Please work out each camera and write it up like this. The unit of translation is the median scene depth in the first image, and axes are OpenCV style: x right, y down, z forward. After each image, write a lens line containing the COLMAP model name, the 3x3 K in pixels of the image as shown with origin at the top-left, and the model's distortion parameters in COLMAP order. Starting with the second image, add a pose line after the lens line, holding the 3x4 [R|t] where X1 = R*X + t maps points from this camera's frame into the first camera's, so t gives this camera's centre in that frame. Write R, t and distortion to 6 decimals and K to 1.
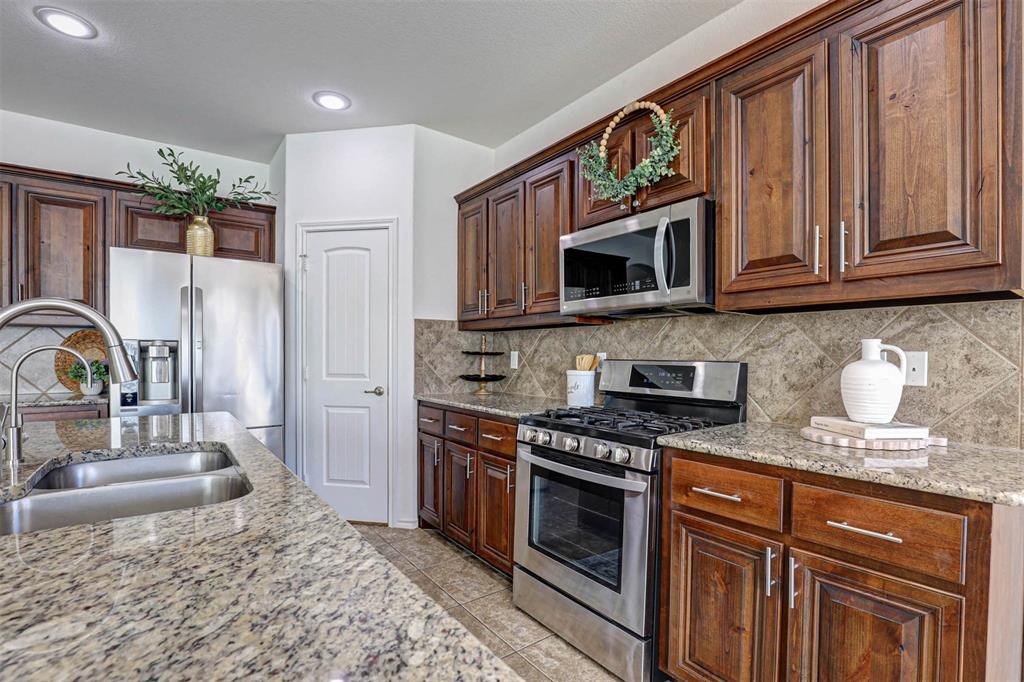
lens RADIAL K [[474.7, 0, 506.8], [0, 474.7, 362.0], [0, 0, 1]] dist [-0.039216, 0.008060]
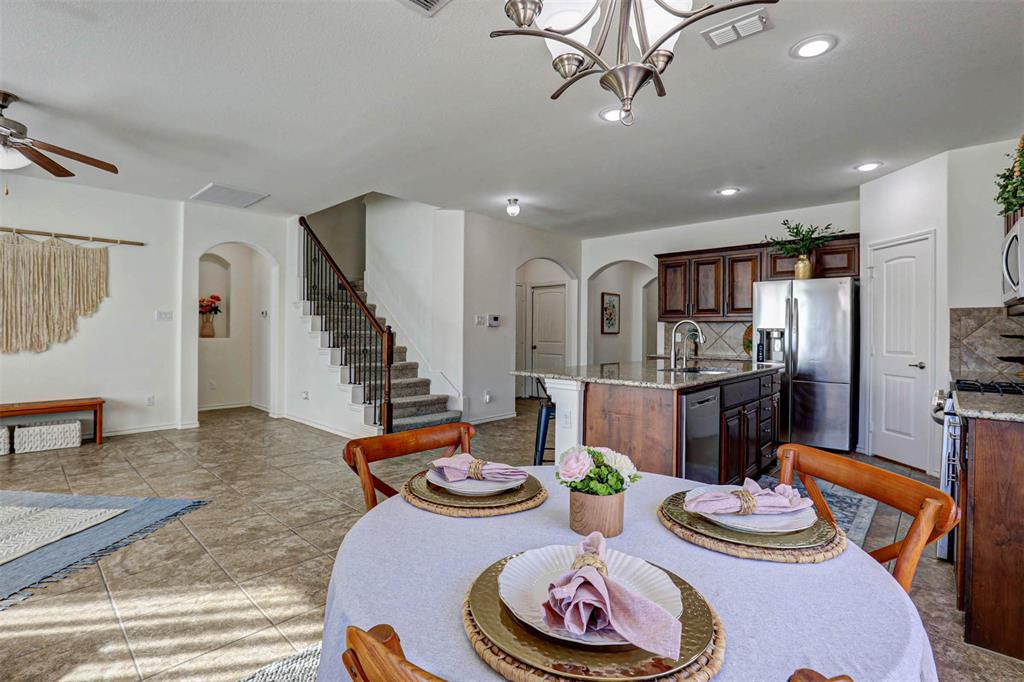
lens RADIAL K [[474.8, 0, 498.6], [0, 474.8, 330.2], [0, 0, 1]] dist [-0.038514, 0.007689]
pose [[0.175579, -0.007257, -0.984439, 0.877631], [-0.024494, 0.999631, -0.011737, 0.009596], [0.984161, 0.026174, 0.175336, -0.407457]]
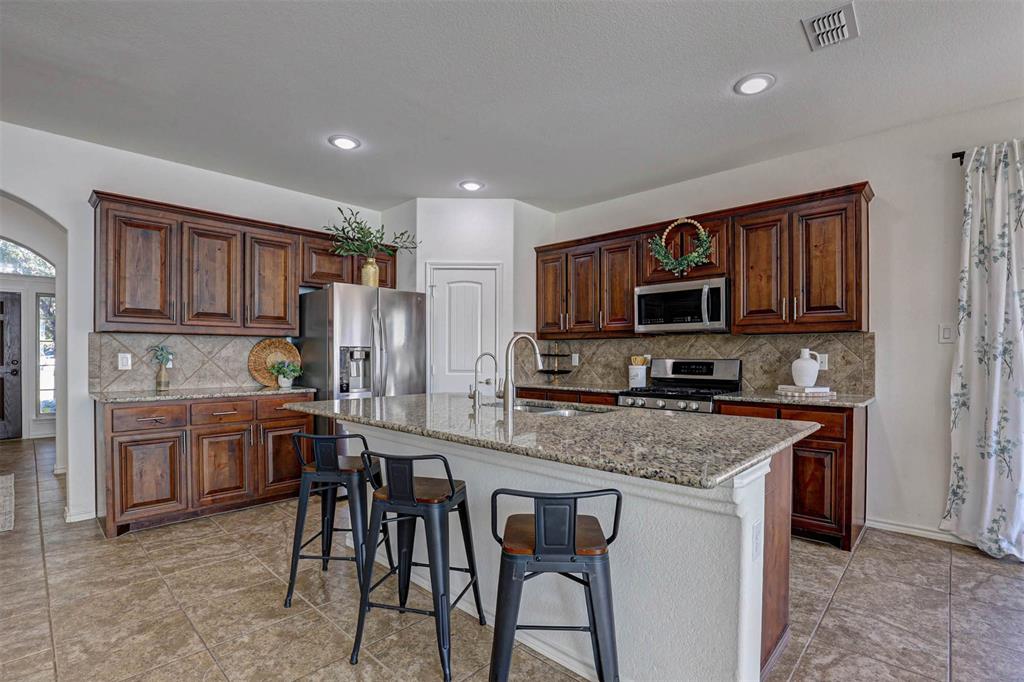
lens RADIAL K [[476.6, 0, 511.0], [0, 476.6, 359.3], [0, 0, 1]] dist [-0.037525, 0.008010]
pose [[0.983474, -0.004569, 0.180991, -0.533947], [0.005831, 0.999962, -0.006442, 0.003765], [-0.180955, 0.007391, 0.983464, -0.506967]]
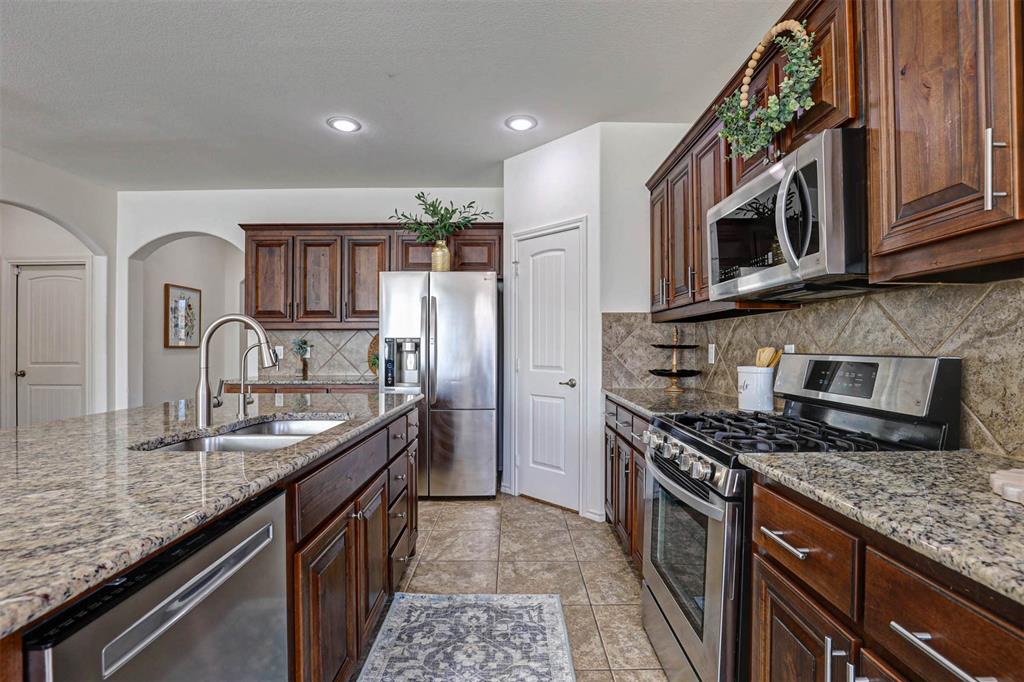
lens RADIAL K [[467.1, 0, 512.9], [0, 467.1, 345.3], [0, 0, 1]] dist [-0.038219, 0.006538]
pose [[0.808616, -0.007507, -0.588289, 0.266909], [-0.005667, 0.999773, -0.020548, -0.000291], [0.588309, 0.019949, 0.808390, 0.096568]]
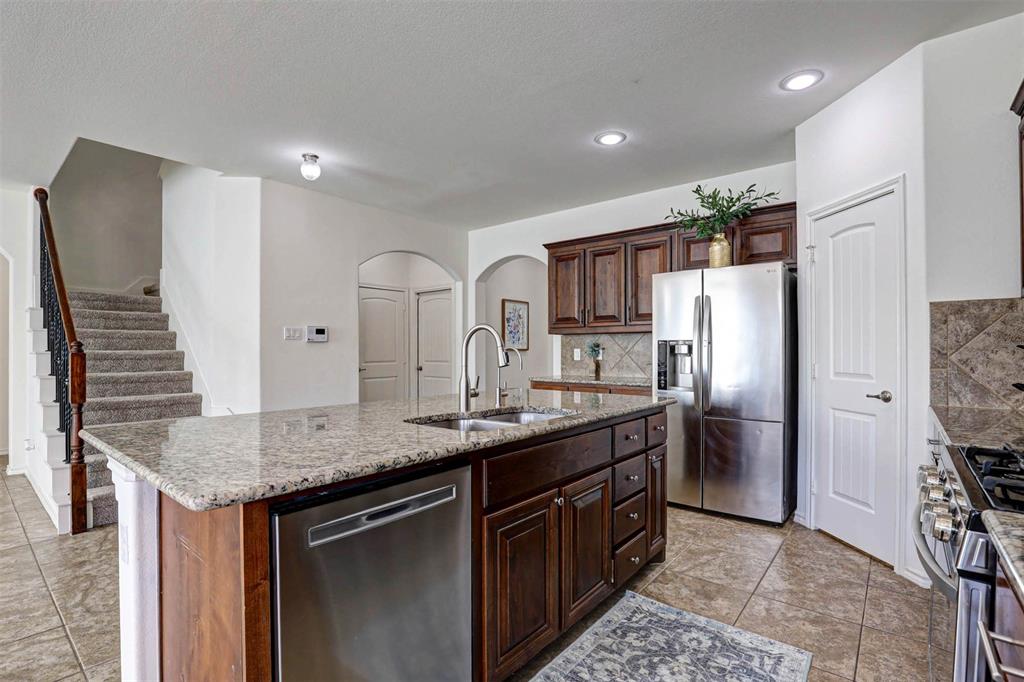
lens RADIAL K [[479.3, 0, 514.1], [0, 479.3, 348.8], [0, 0, 1]] dist [-0.034640, 0.007037]
pose [[0.252884, -0.007902, -0.967464, 0.391345], [-0.013418, 0.999842, -0.011674, -0.001883], [0.967404, 0.015934, 0.252738, 0.215740]]
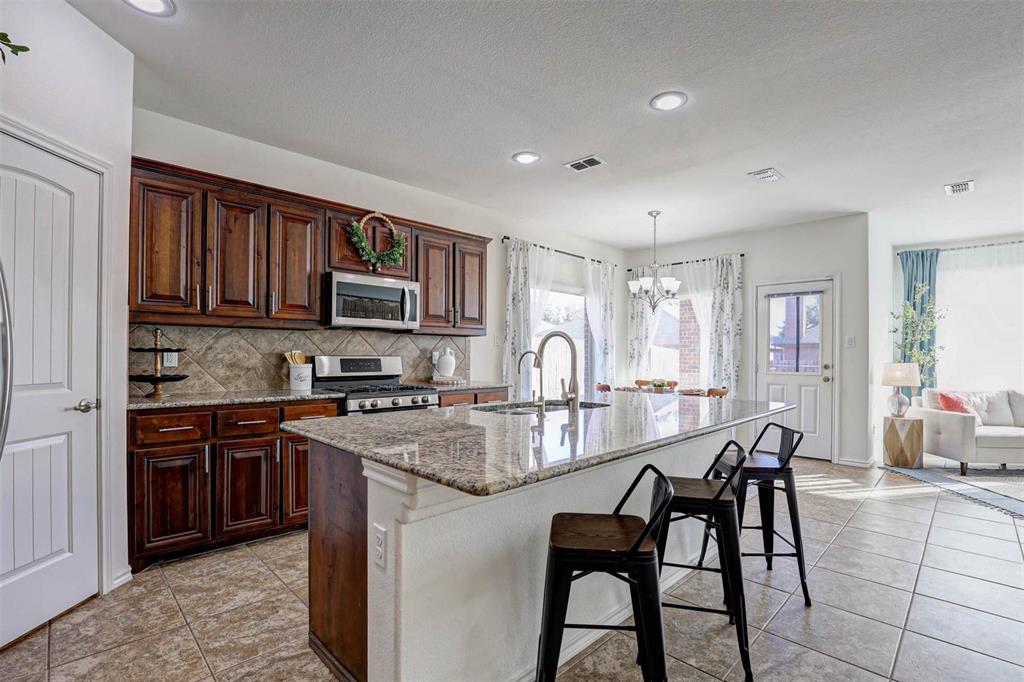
lens RADIAL K [[471.1, 0, 512.3], [0, 471.1, 353.6], [0, 0, 1]] dist [-0.039432, 0.008037]
pose [[-0.149755, -0.006720, 0.988700, -1.162566], [0.006639, 0.999948, 0.007802, -0.016718], [-0.988701, 0.007732, -0.149702, 0.560325]]
